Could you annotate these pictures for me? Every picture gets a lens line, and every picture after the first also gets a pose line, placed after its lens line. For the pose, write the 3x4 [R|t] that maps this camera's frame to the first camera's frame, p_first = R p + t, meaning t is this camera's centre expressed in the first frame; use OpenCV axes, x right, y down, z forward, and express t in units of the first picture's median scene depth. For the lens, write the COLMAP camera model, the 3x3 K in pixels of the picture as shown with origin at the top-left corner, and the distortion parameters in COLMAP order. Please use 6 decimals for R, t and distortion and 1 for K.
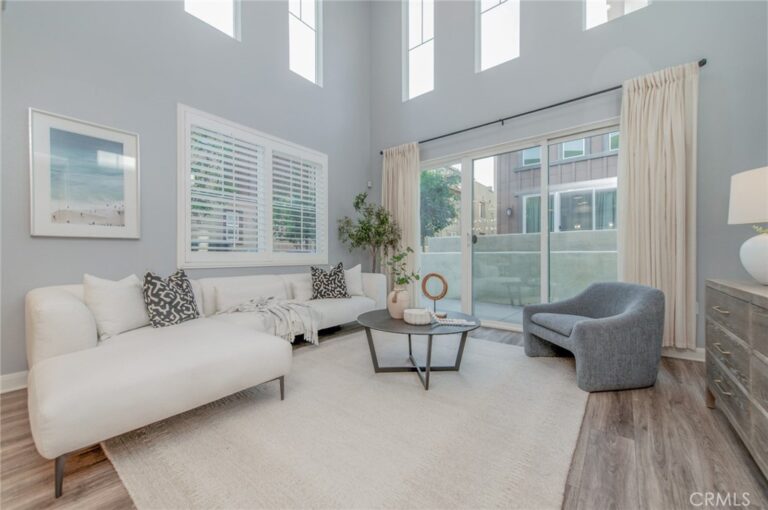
lens RADIAL K [[301.9, 0, 385.4], [0, 301.9, 256.0], [0, 0, 1]] dist [0.010517, 0.000005]
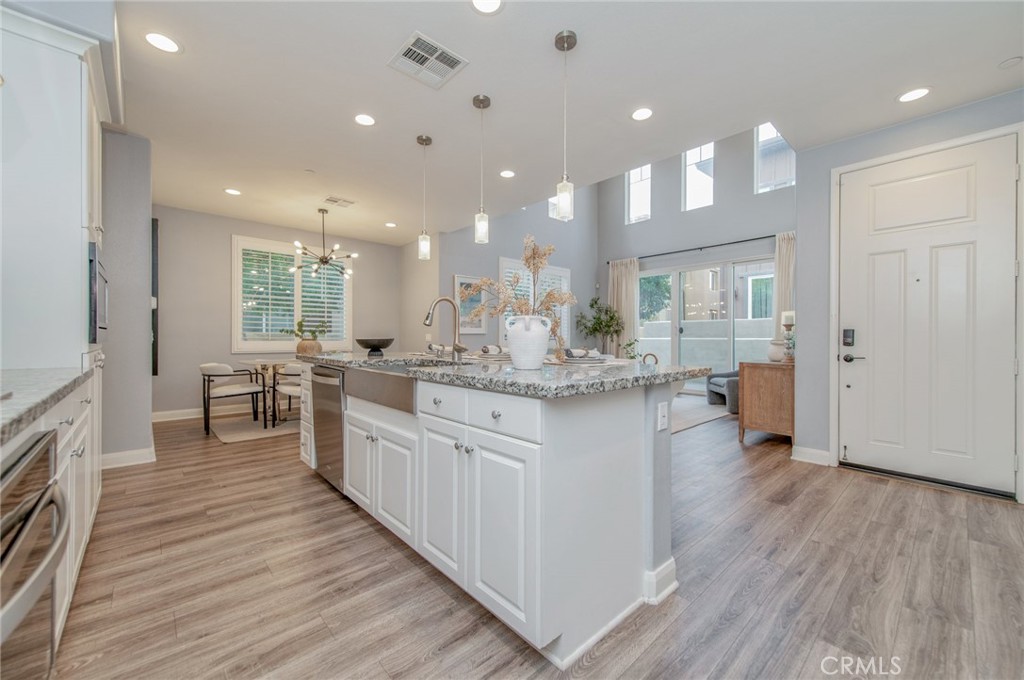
lens RADIAL K [[400.7, 0, 510.8], [0, 400.7, 339.5], [0, 0, 1]] dist [0.008326, -0.000354]
pose [[0.985154, 0.003939, -0.171627, -0.228595], [-0.002962, 0.999978, 0.005950, -0.035342], [0.171647, -0.005353, 0.985144, -1.390447]]
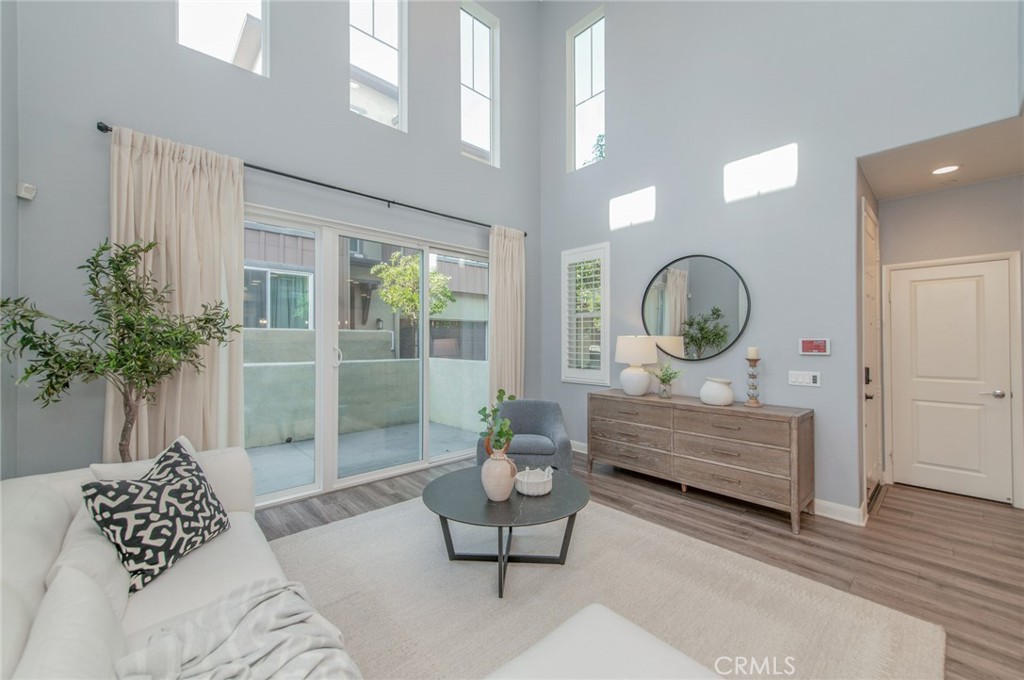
lens RADIAL K [[400.7, 0, 510.8], [0, 400.7, 339.5], [0, 0, 1]] dist [0.008326, -0.000354]
pose [[0.160614, 0.004178, 0.987008, -0.762786], [0.001004, 0.999990, -0.004396, -0.135884], [-0.987017, 0.001697, 0.160608, 0.747010]]
